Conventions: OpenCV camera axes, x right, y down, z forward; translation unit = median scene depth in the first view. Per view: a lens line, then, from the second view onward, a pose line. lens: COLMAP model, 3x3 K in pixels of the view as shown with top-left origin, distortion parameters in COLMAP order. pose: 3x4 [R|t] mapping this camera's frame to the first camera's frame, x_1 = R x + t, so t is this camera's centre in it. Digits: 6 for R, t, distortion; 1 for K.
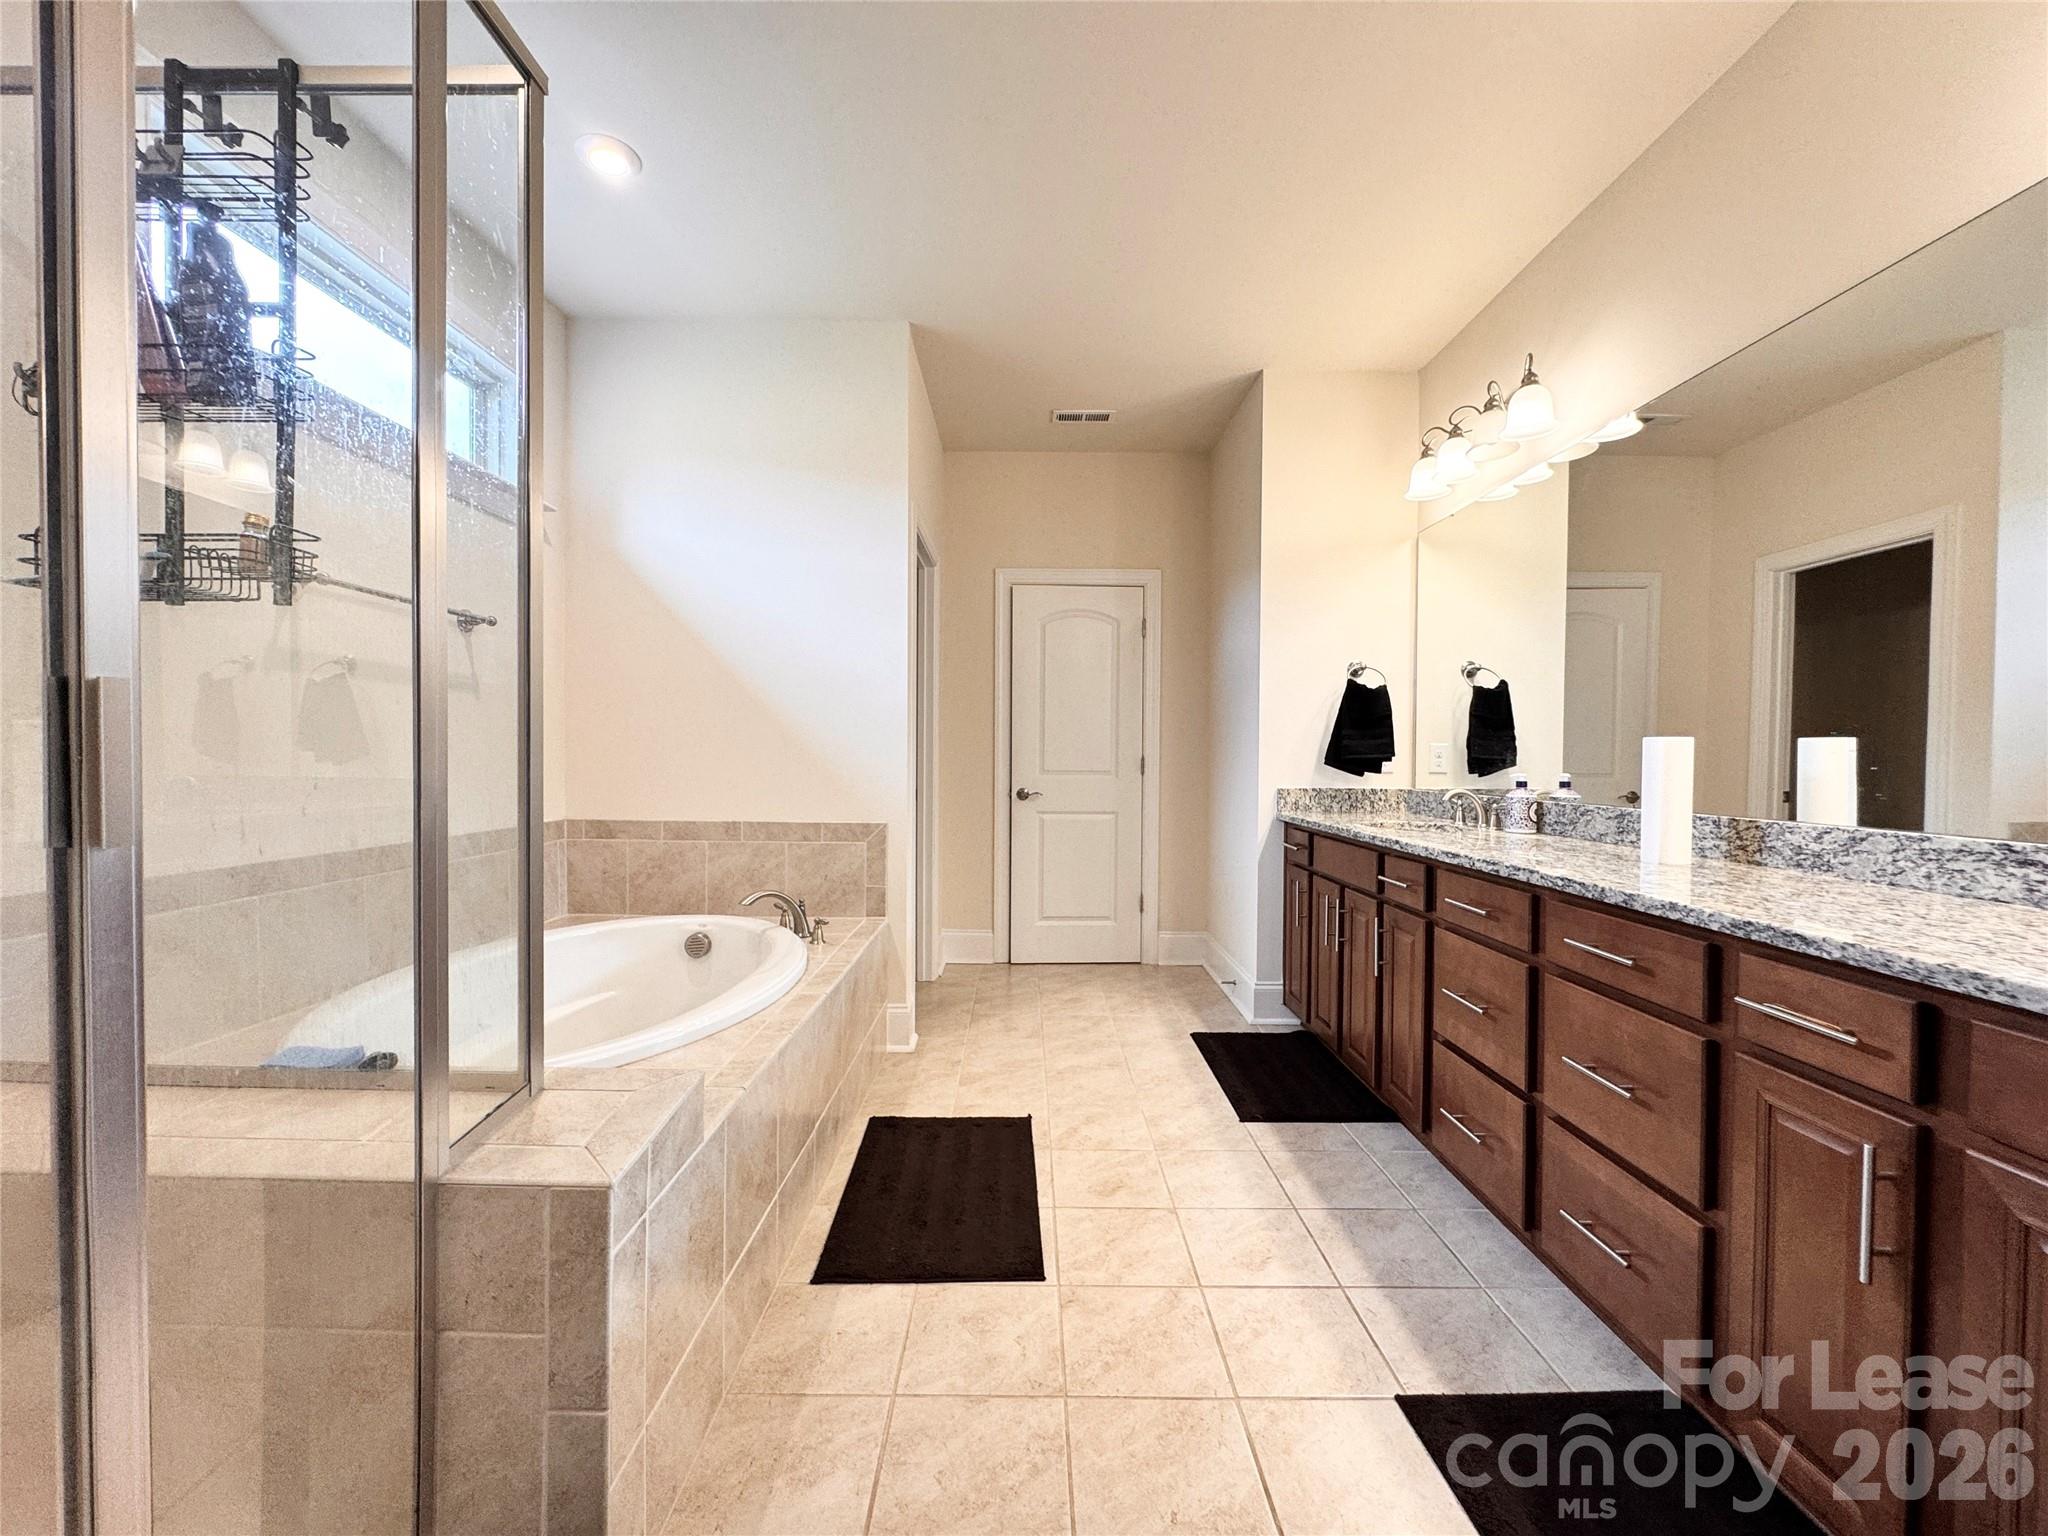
lens RADIAL K [[815.1, 0, 1023.8], [0, 815.1, 764.4], [0, 0, 1]] dist [-0.005139, -0.000129]
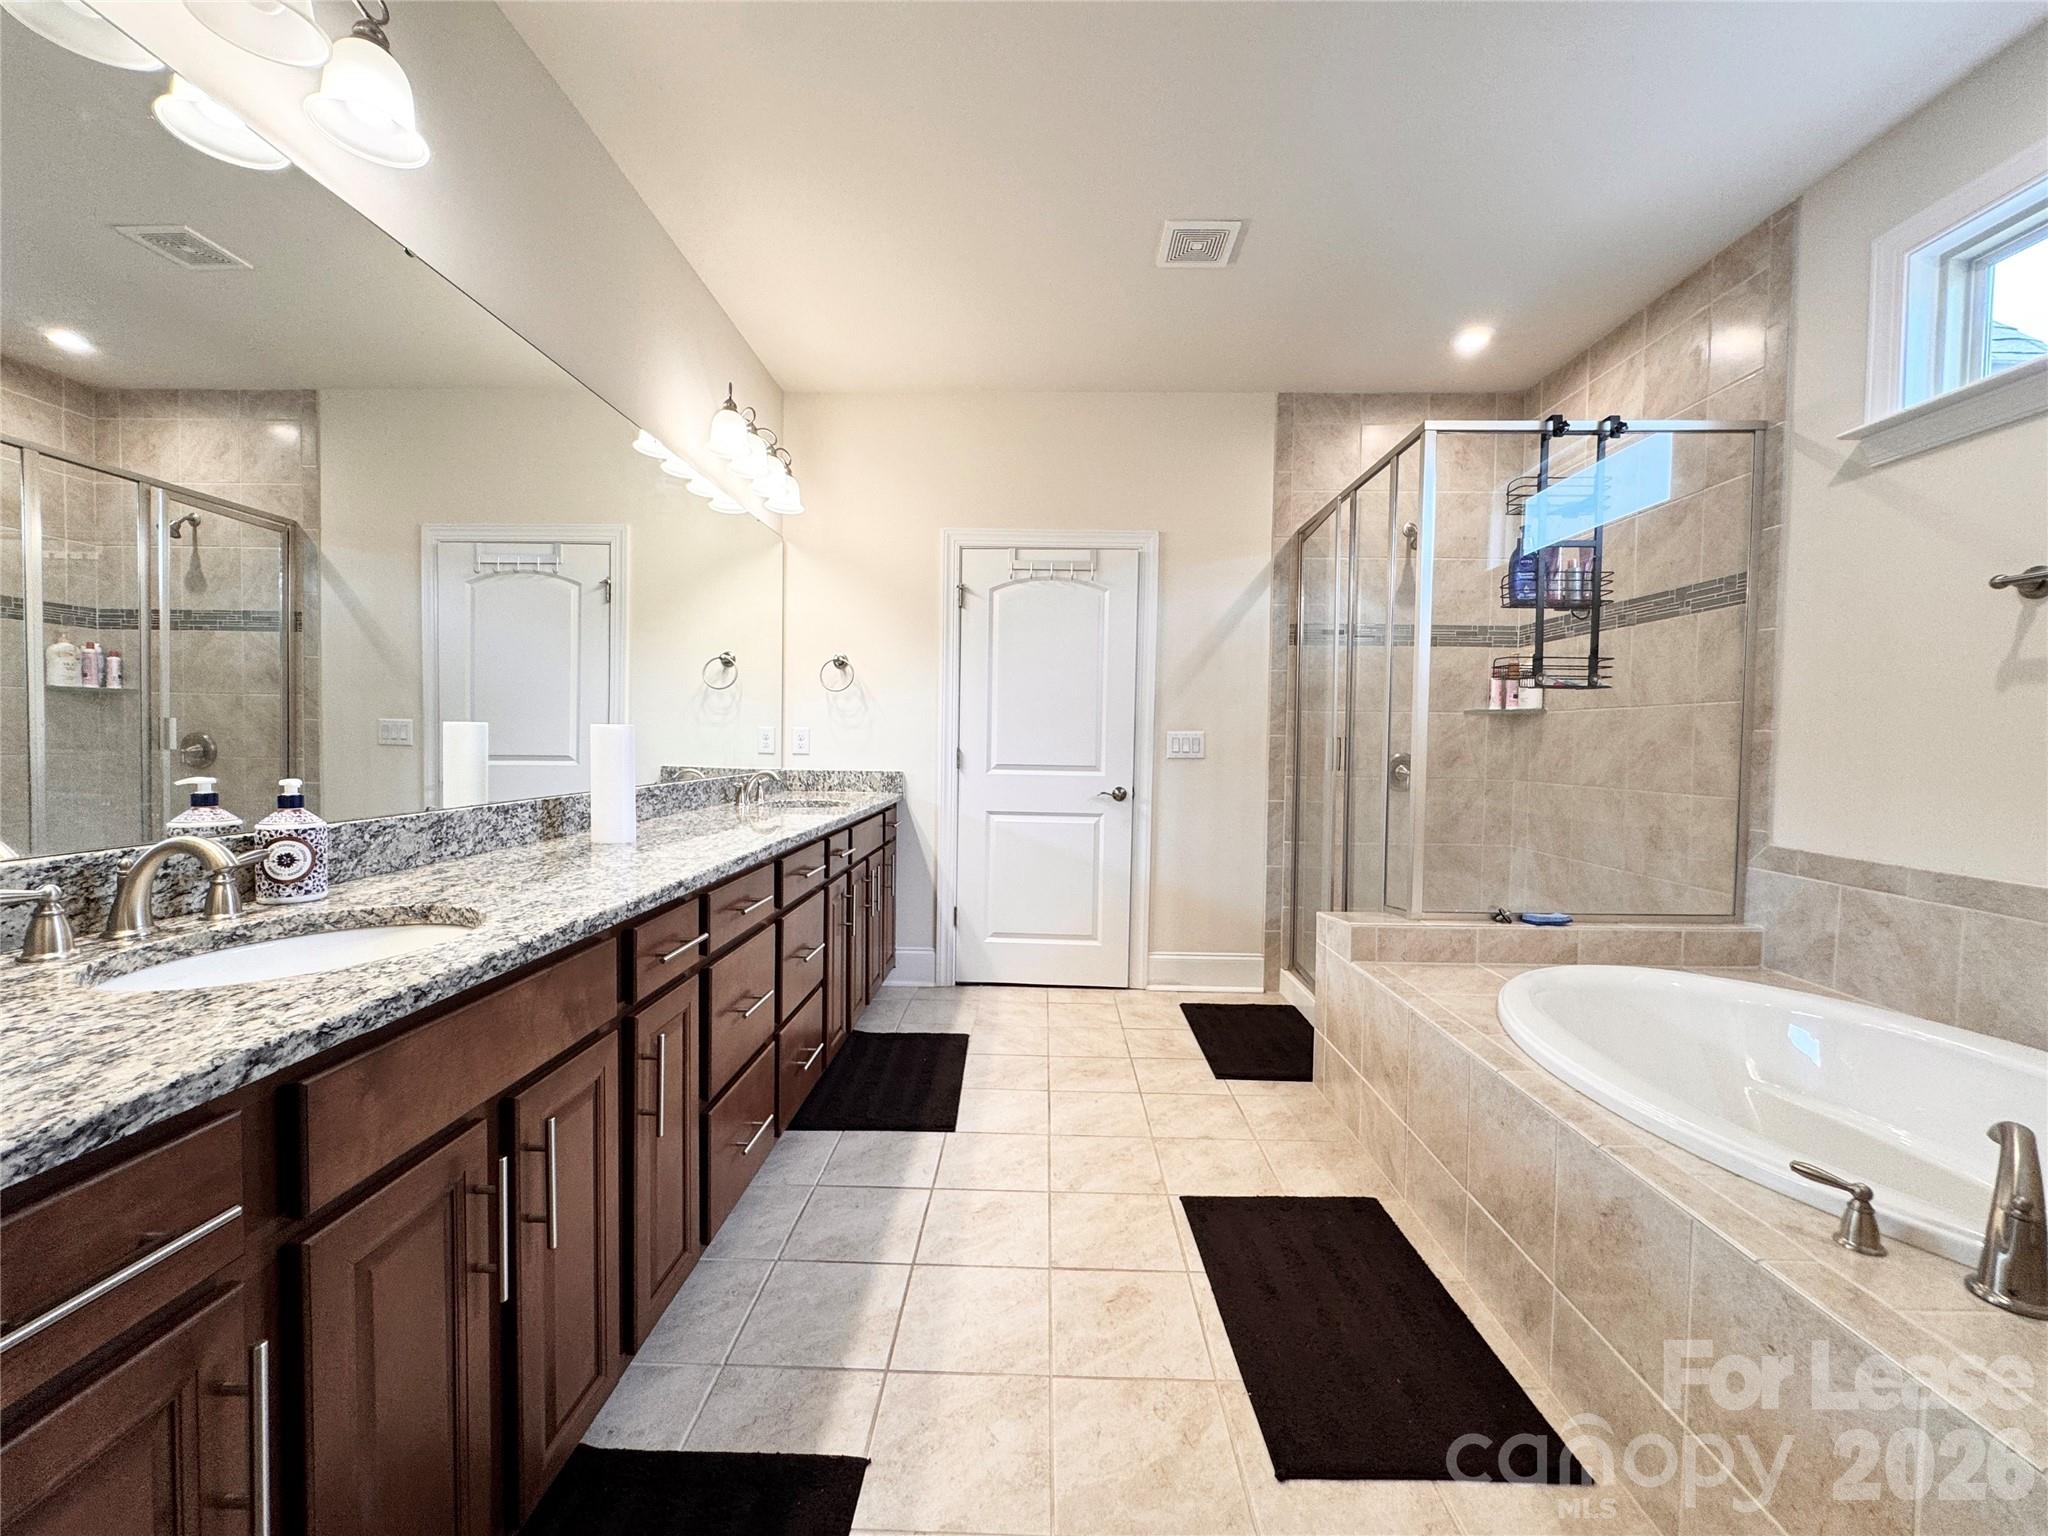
lens RADIAL K [[815.1, 0, 1026.4], [0, 815.1, 763.8], [0, 0, 1]] dist [-0.005139, -0.000129]
pose [[-0.999443, -0.022482, 0.024679, 0.201627], [-0.021391, 0.998821, 0.043581, -0.035980], [-0.025629, 0.043029, -0.998745, 1.854407]]
